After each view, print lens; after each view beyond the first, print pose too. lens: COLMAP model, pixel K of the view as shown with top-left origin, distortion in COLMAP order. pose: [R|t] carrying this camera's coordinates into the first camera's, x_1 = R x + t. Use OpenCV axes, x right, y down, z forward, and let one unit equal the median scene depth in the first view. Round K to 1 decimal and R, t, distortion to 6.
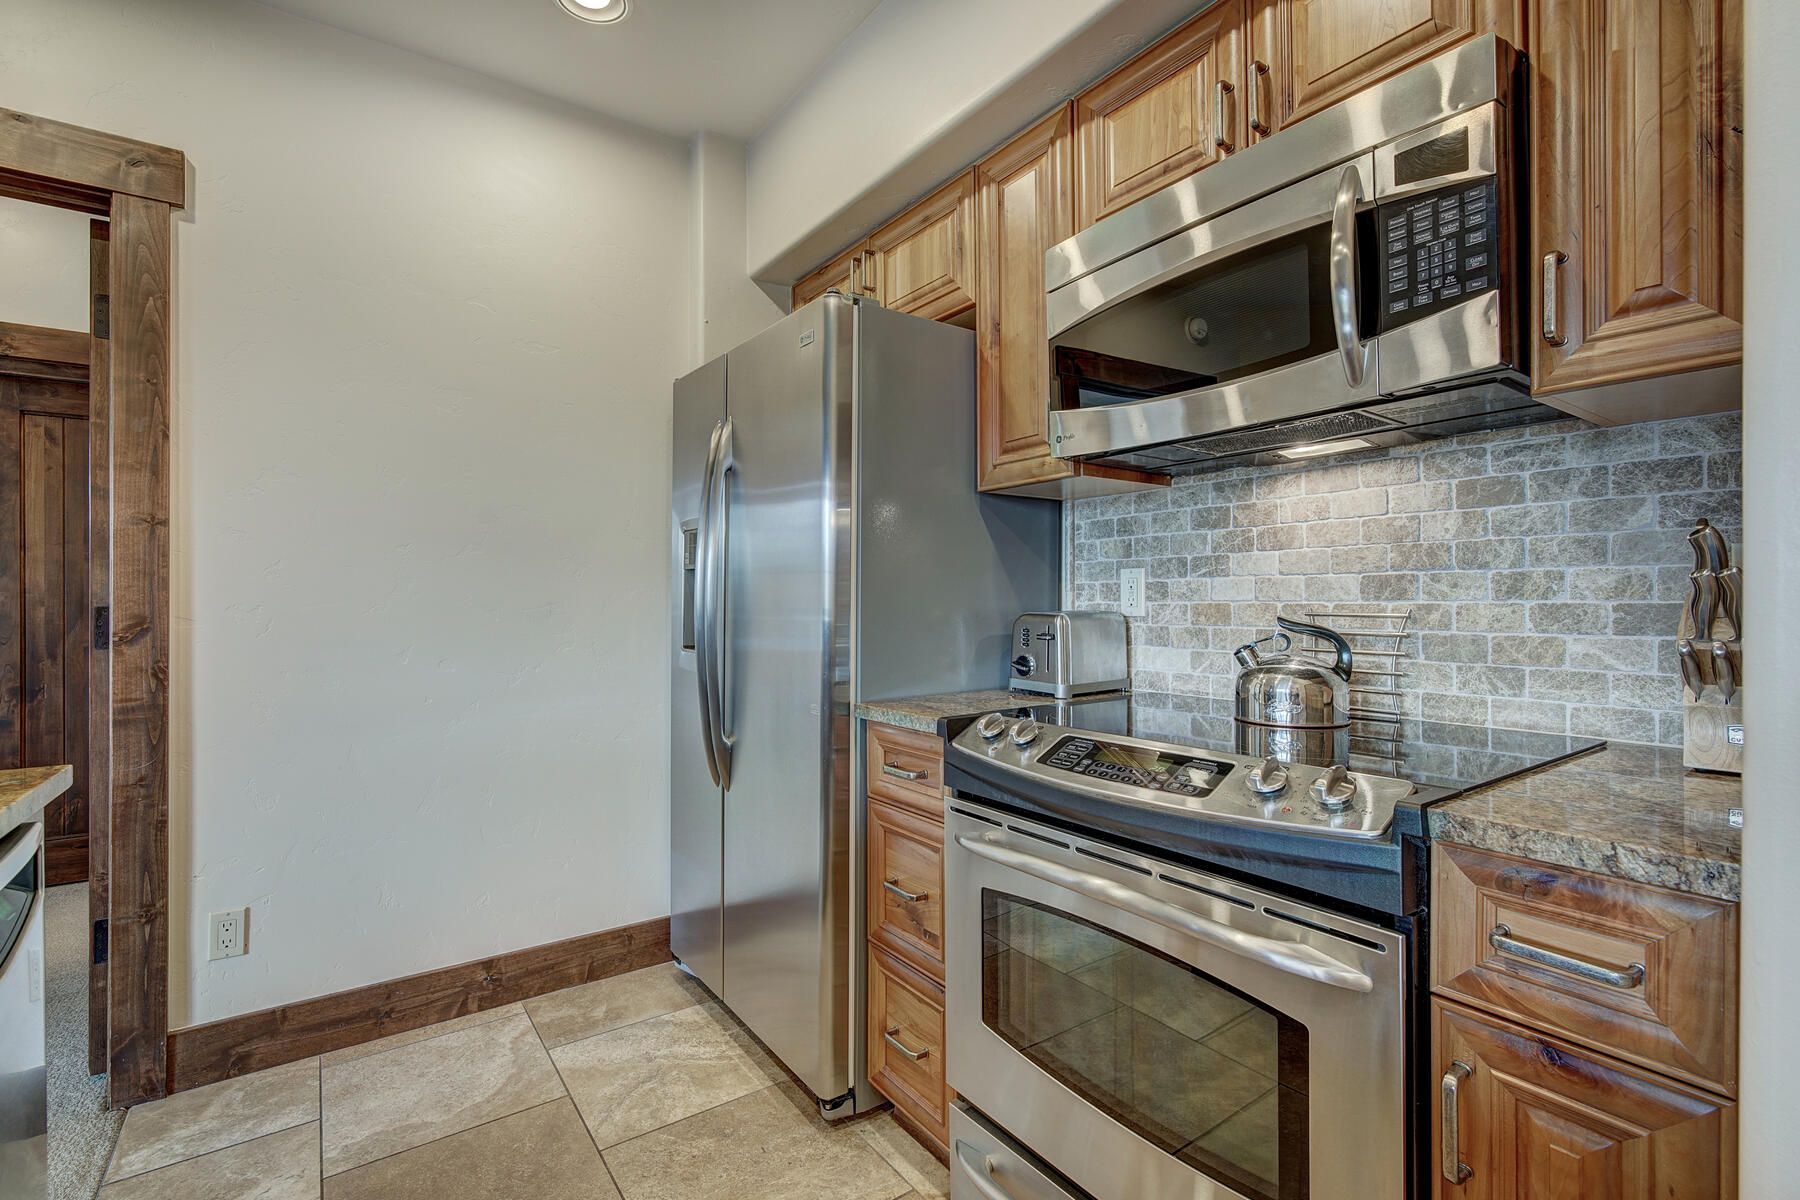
lens RADIAL K [[816.3, 0, 903.1], [0, 816.3, 600.7], [0, 0, 1]] dist [-0.006998, 0.004091]
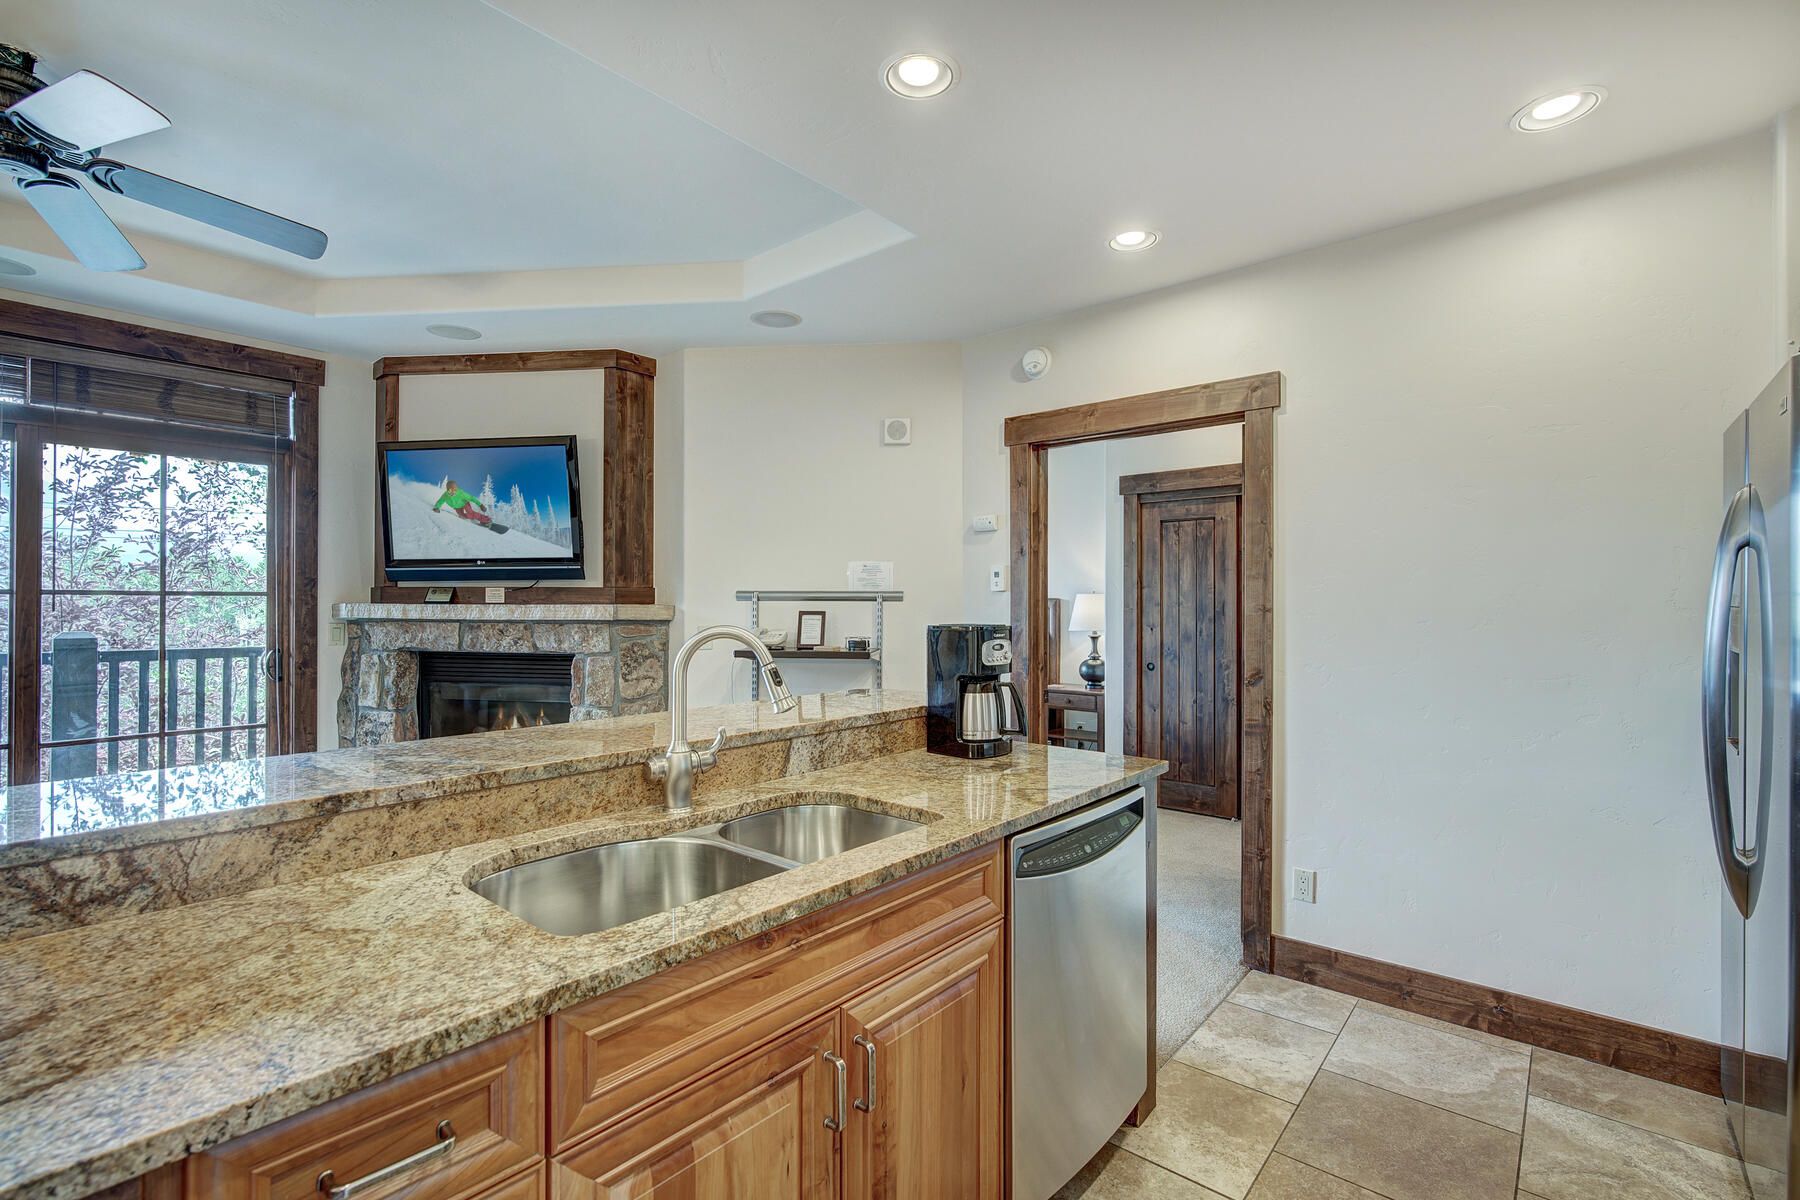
lens RADIAL K [[816.3, 0, 898.0], [0, 816.3, 599.2], [0, 0, 1]] dist [-0.006998, 0.004091]
pose [[0.238007, -0.003901, -0.971255, 0.482135], [-0.000687, 0.999991, -0.004185, -0.116086], [0.971263, 0.001663, 0.238003, -0.082602]]
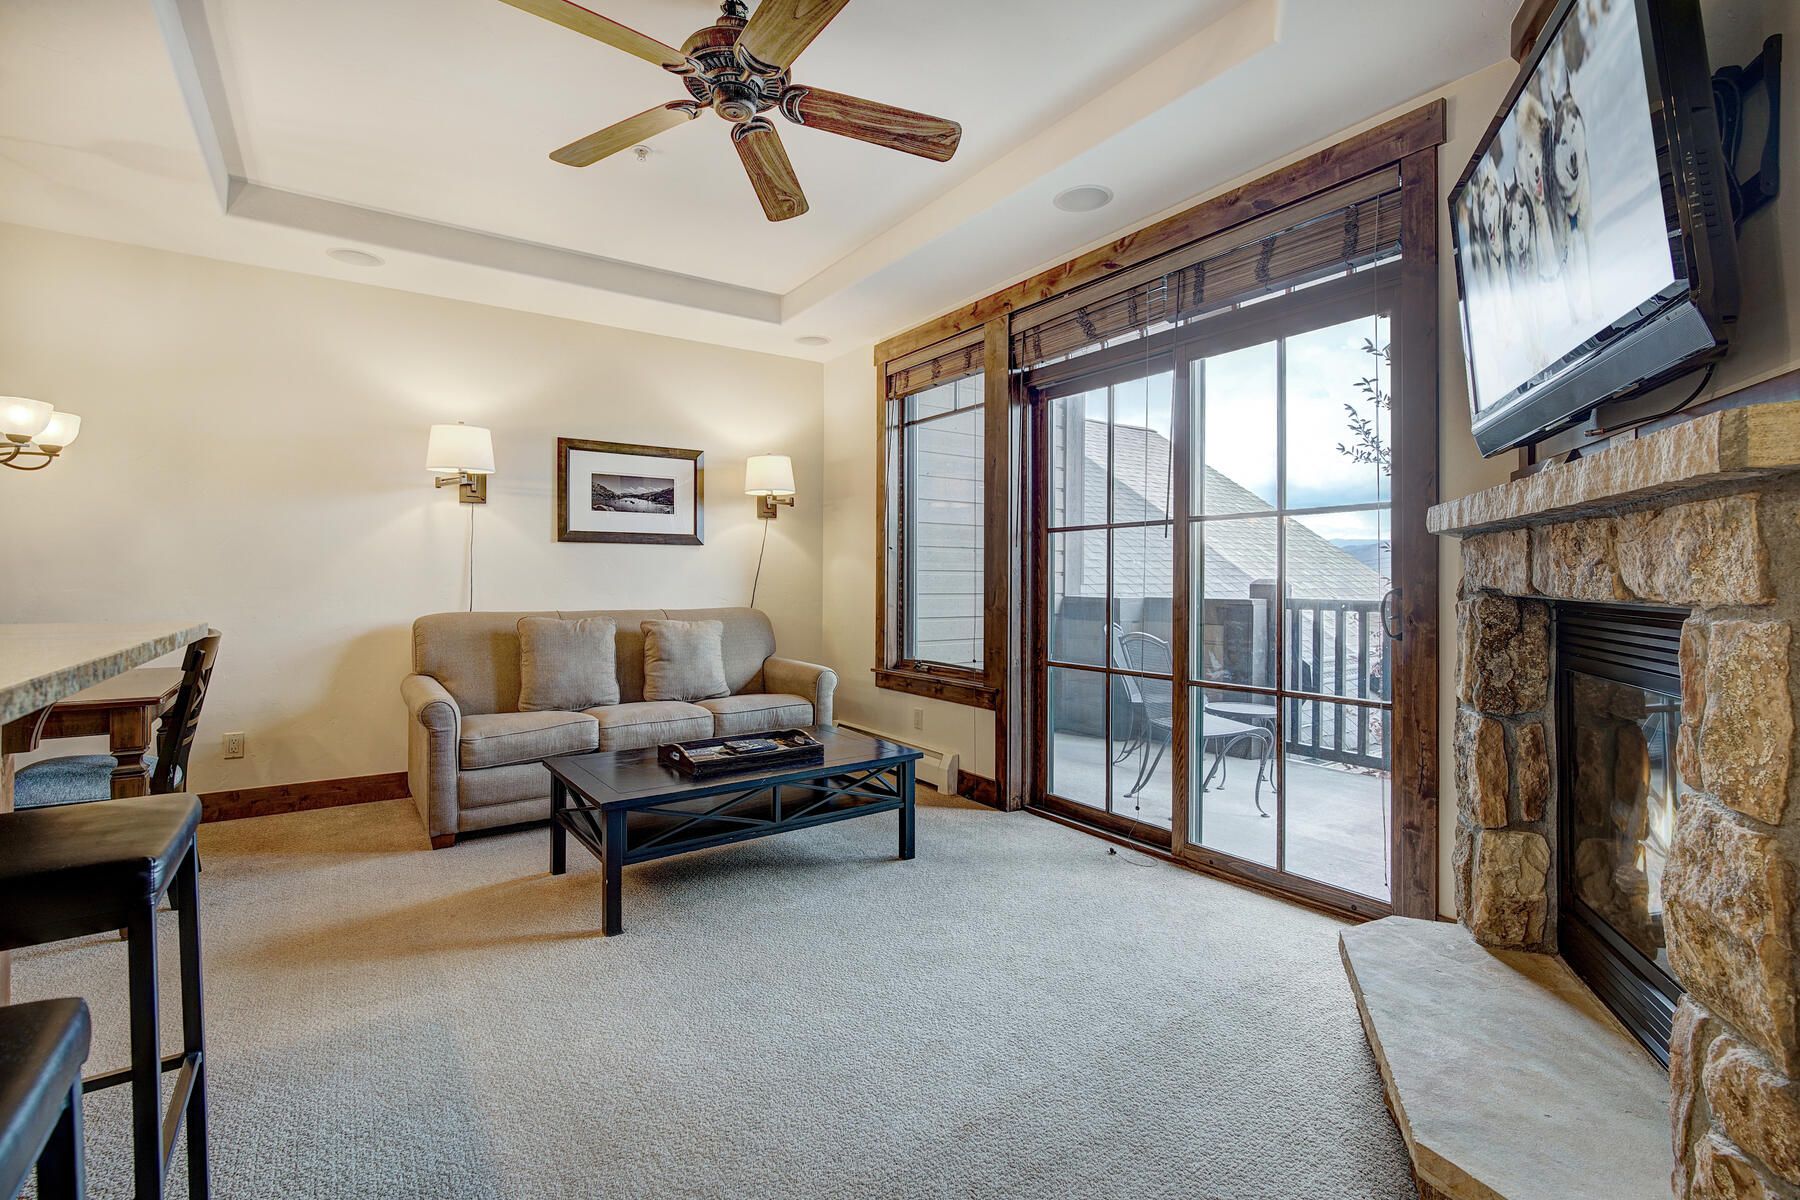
lens RADIAL K [[816.3, 0, 897.9], [0, 816.3, 578.6], [0, 0, 1]] dist [-0.006998, 0.004091]
pose [[-0.999920, -0.002425, 0.012404, -1.246016], [-0.002503, 0.999977, -0.006303, 0.005488], [-0.012389, -0.006333, -0.999903, 0.241102]]
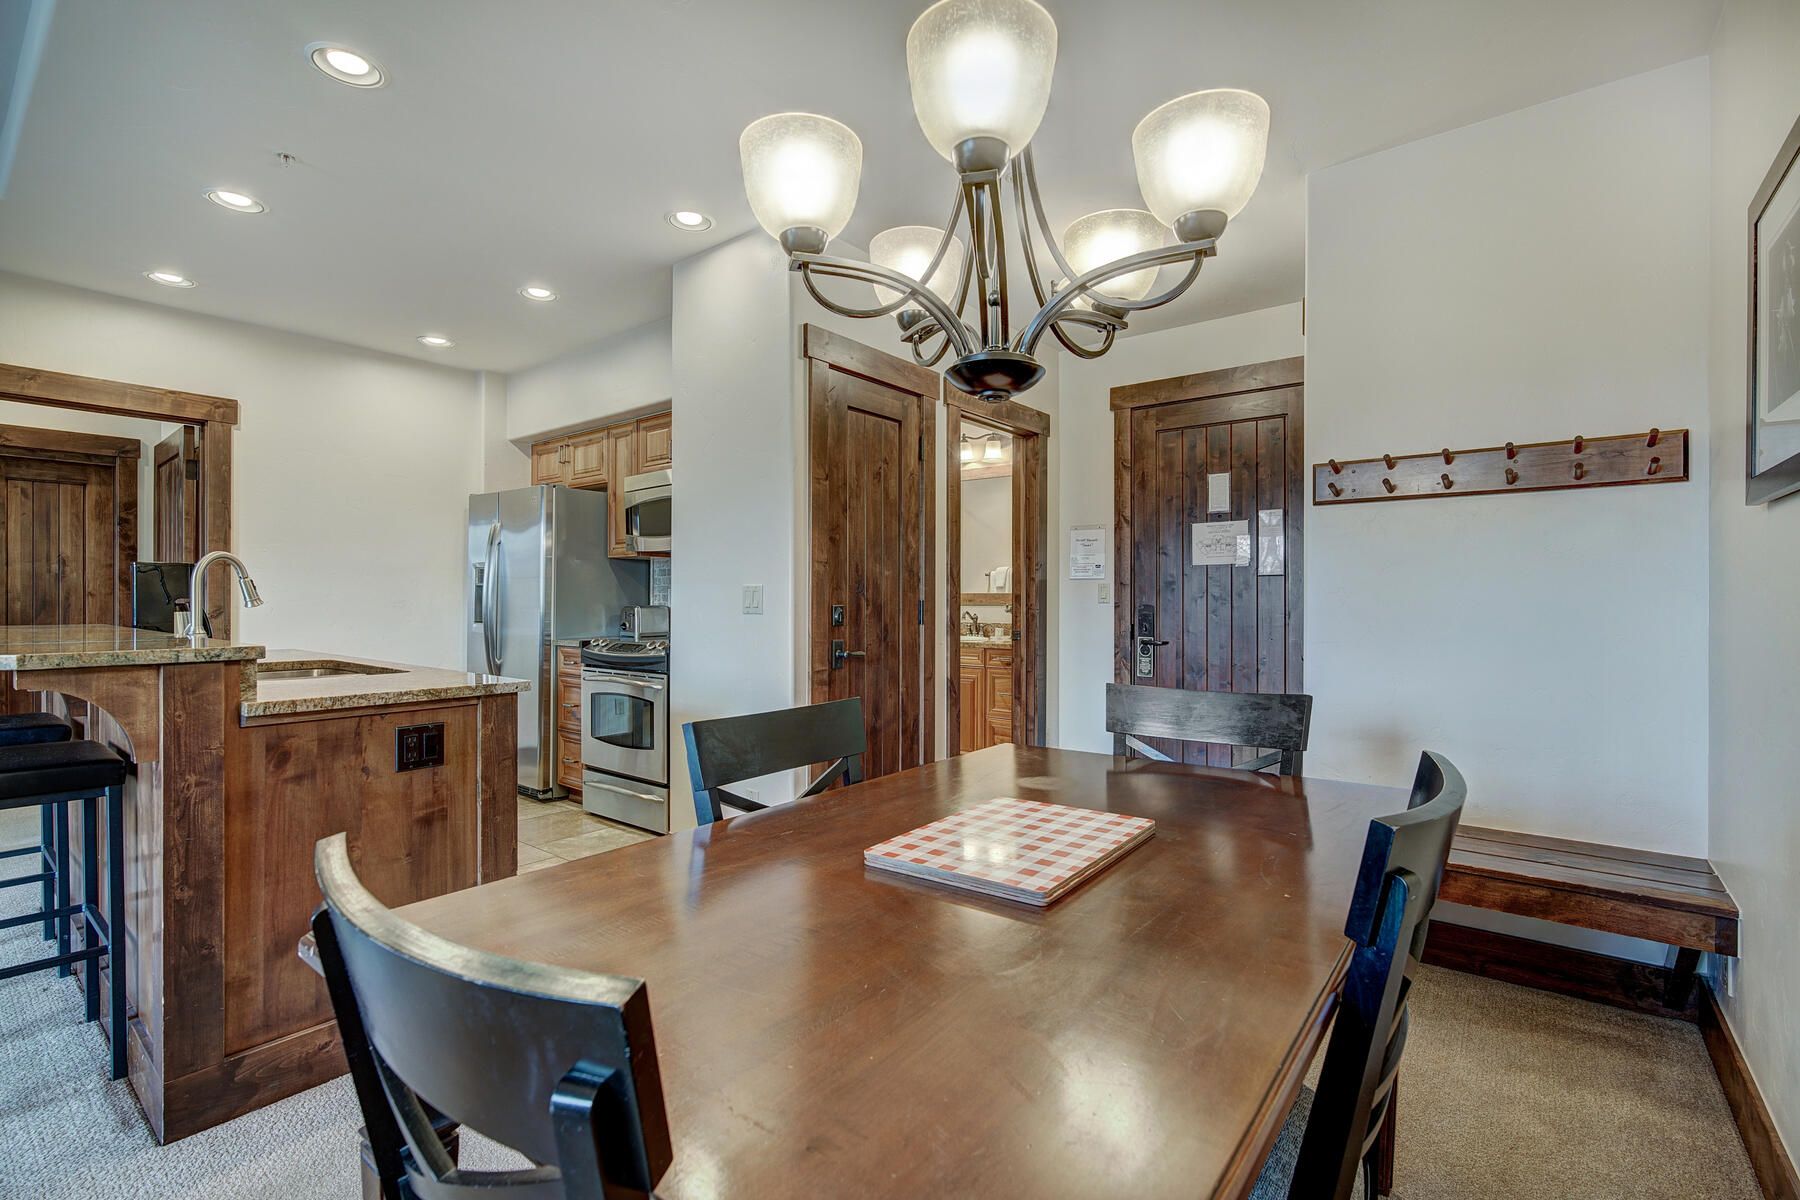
lens RADIAL K [[816.3, 0, 893.7], [0, 816.3, 599.8], [0, 0, 1]] dist [-0.006998, 0.004091]
pose [[0.964156, 0.005131, 0.265288, 0.291052], [-0.005652, 0.999983, 0.001199, -0.013284], [-0.265277, -0.002656, 0.964168, -1.761177]]
